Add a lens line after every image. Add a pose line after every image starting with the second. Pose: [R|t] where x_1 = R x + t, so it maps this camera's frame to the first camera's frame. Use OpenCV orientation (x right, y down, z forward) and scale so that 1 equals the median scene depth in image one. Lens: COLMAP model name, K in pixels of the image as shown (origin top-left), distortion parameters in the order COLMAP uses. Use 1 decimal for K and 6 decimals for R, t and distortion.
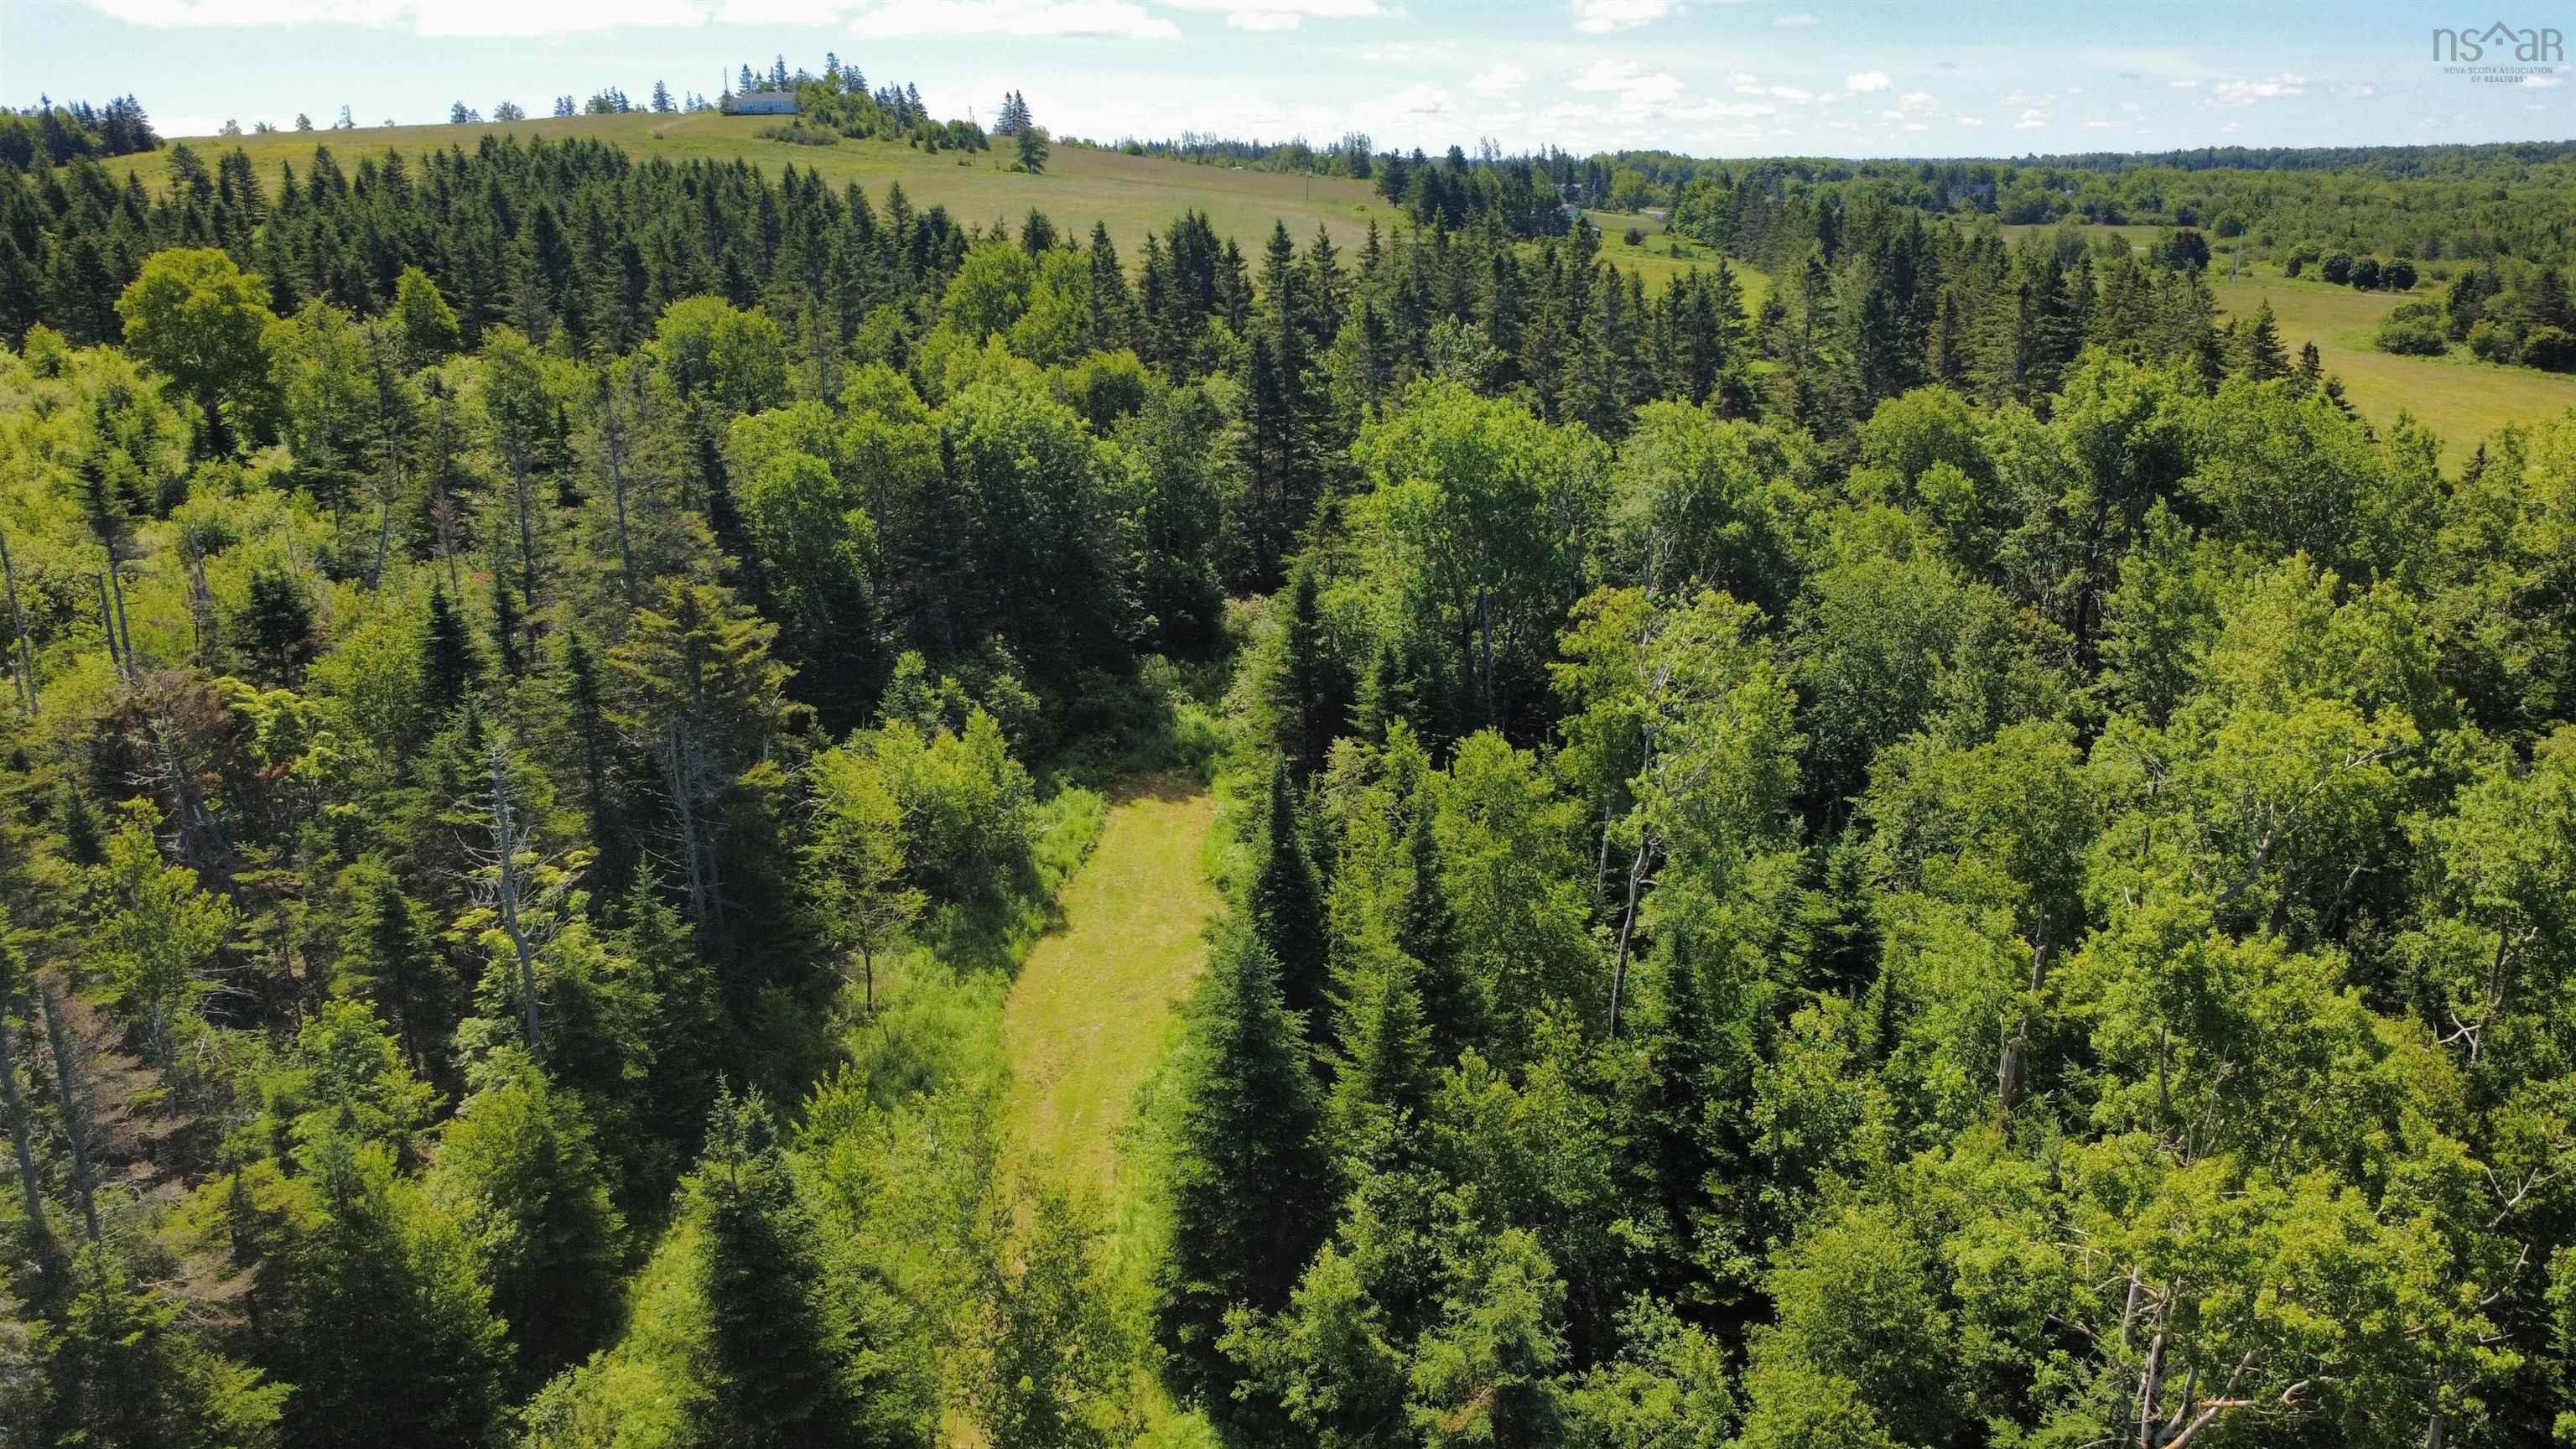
lens RADIAL K [[1877.2, 0, 1288.0], [0, 1877.2, 724.5], [0, 0, 1]] dist [0.000993, 0.001286]
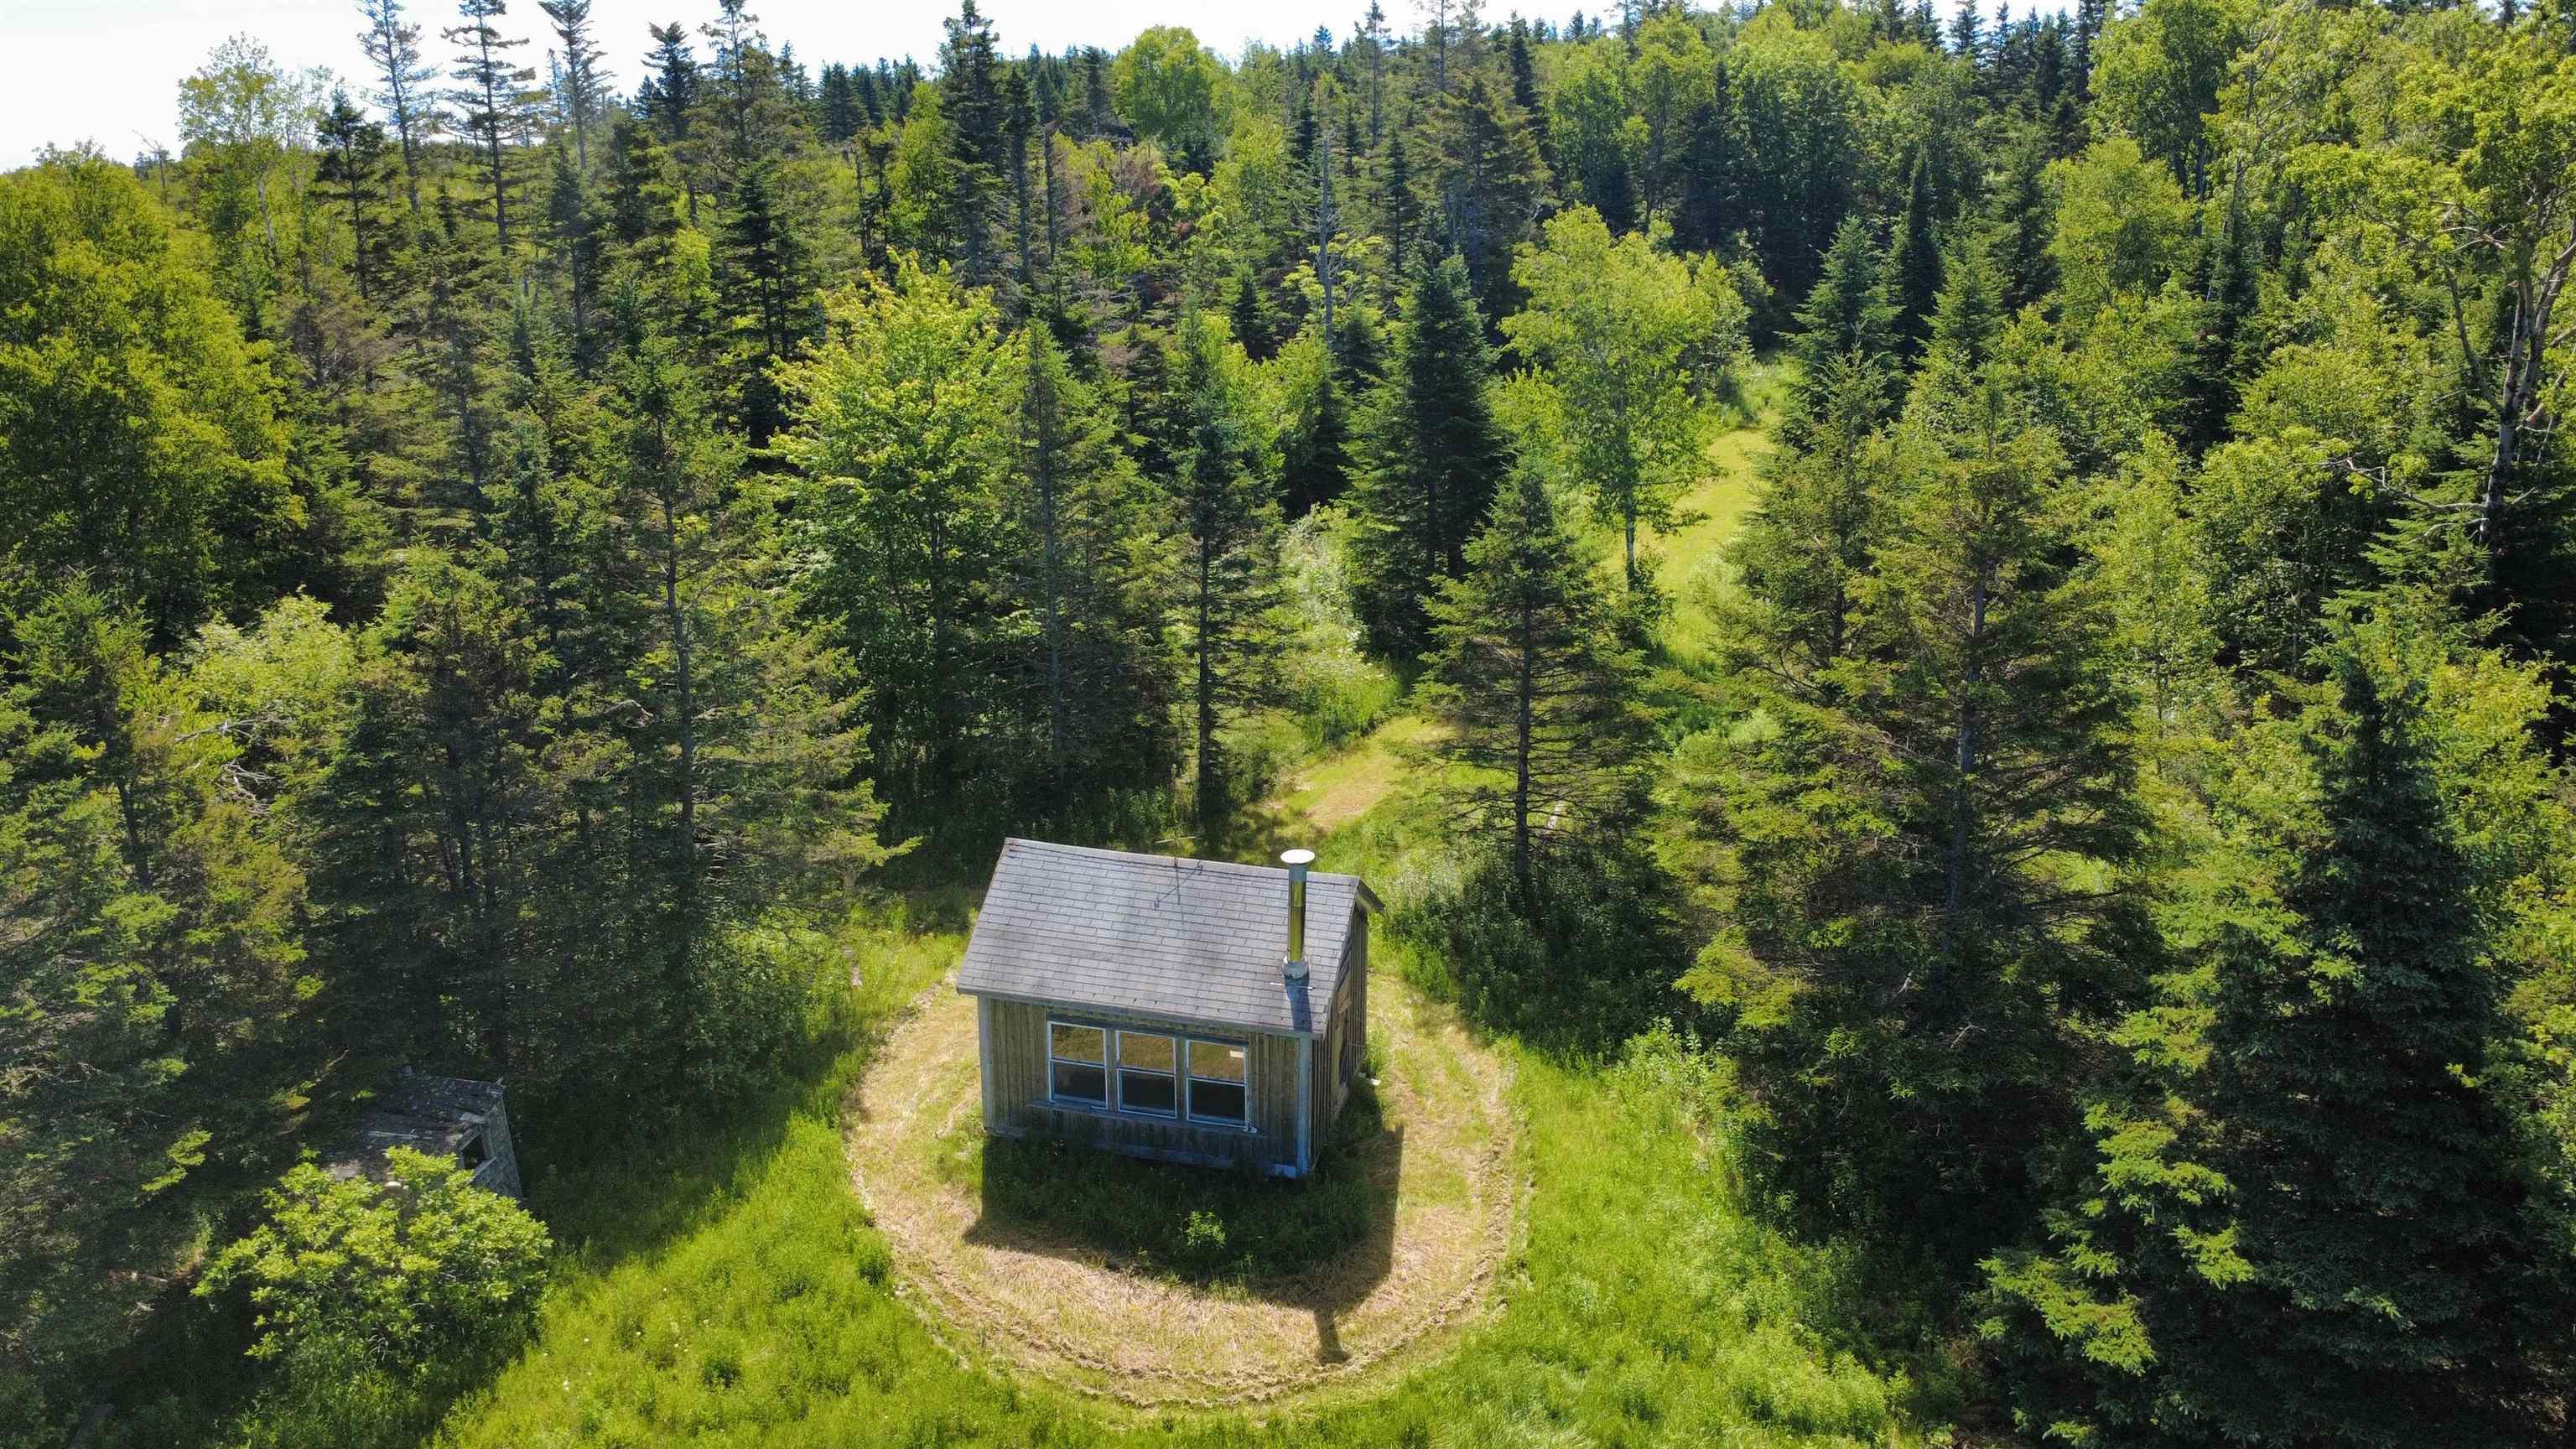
lens RADIAL K [[1877.2, 0, 1288.0], [0, 1877.2, 724.5], [0, 0, 1]] dist [0.000993, 0.001286]
pose [[0.900135, 0.117071, -0.419585, 0.109791], [-0.116452, 0.992824, 0.027190, 0.245522], [0.419757, 0.024387, 0.907309, -0.155256]]
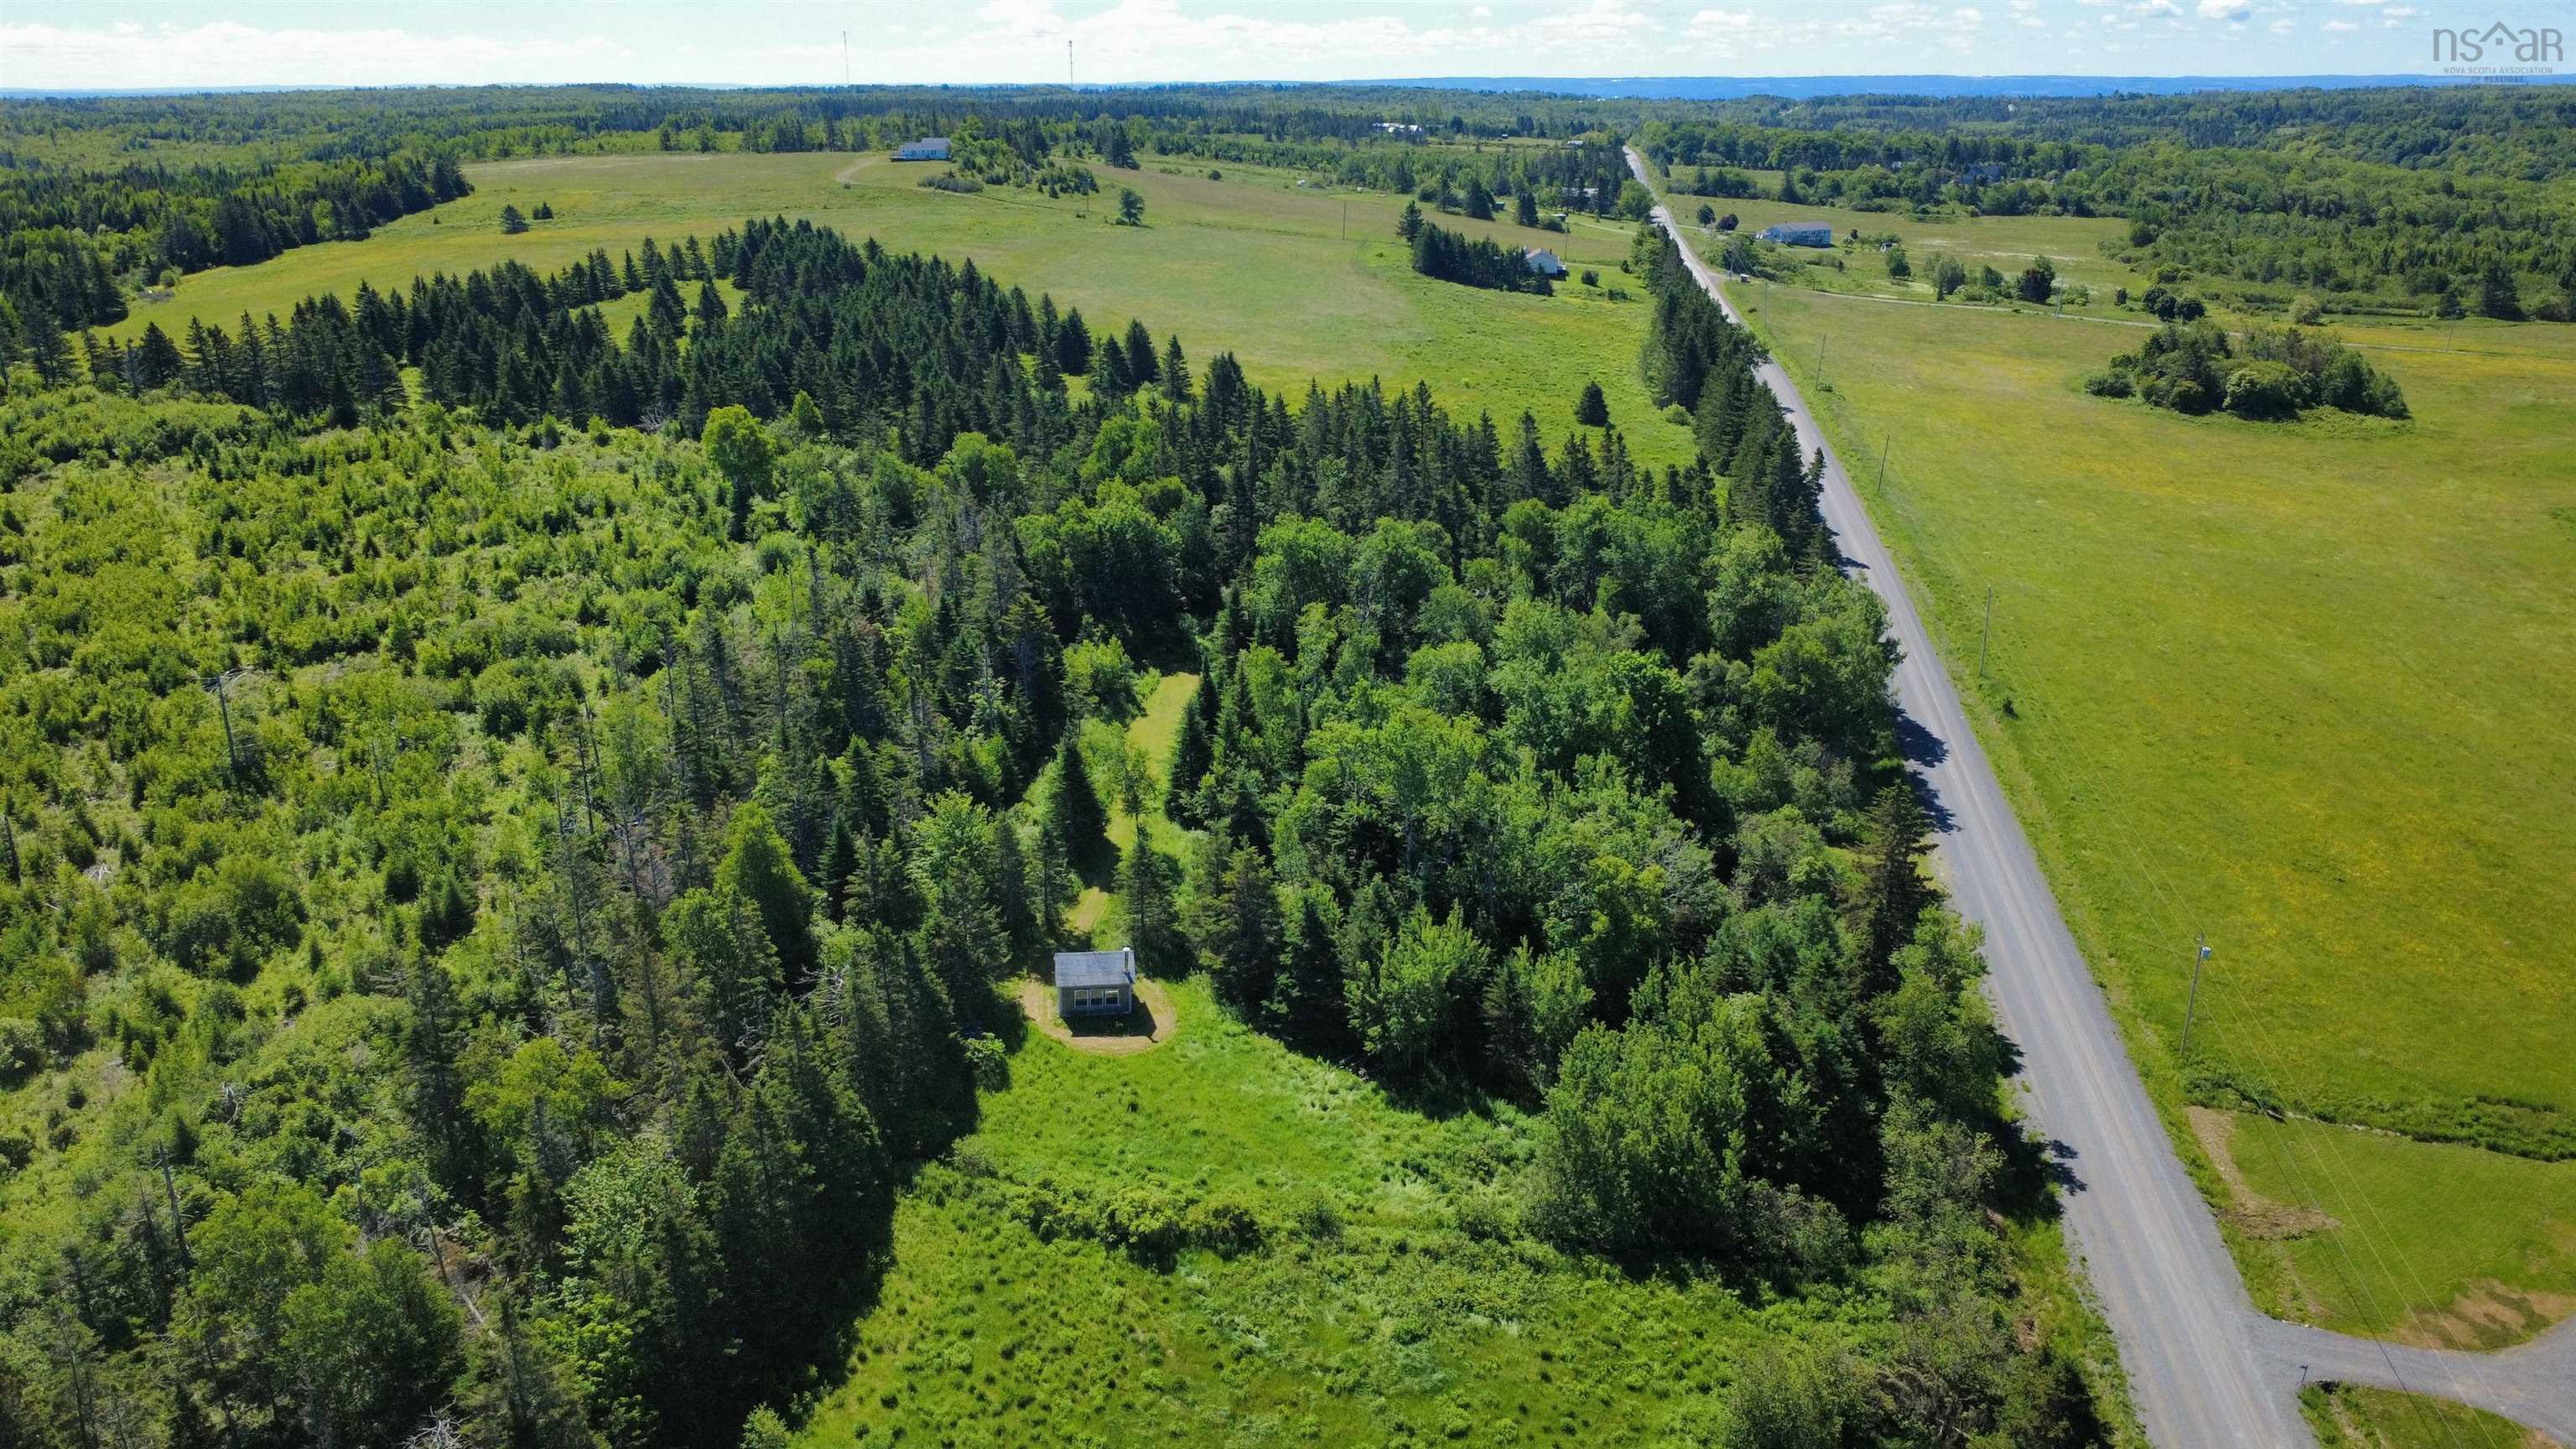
lens RADIAL K [[1877.2, 0, 1288.0], [0, 1877.2, 724.5], [0, 0, 1]] dist [0.000993, 0.001286]
pose [[0.998745, 0.018409, -0.046580, 0.192926], [-0.016454, 0.998981, 0.042017, 0.000768], [0.047306, -0.041198, 0.998031, -1.528969]]
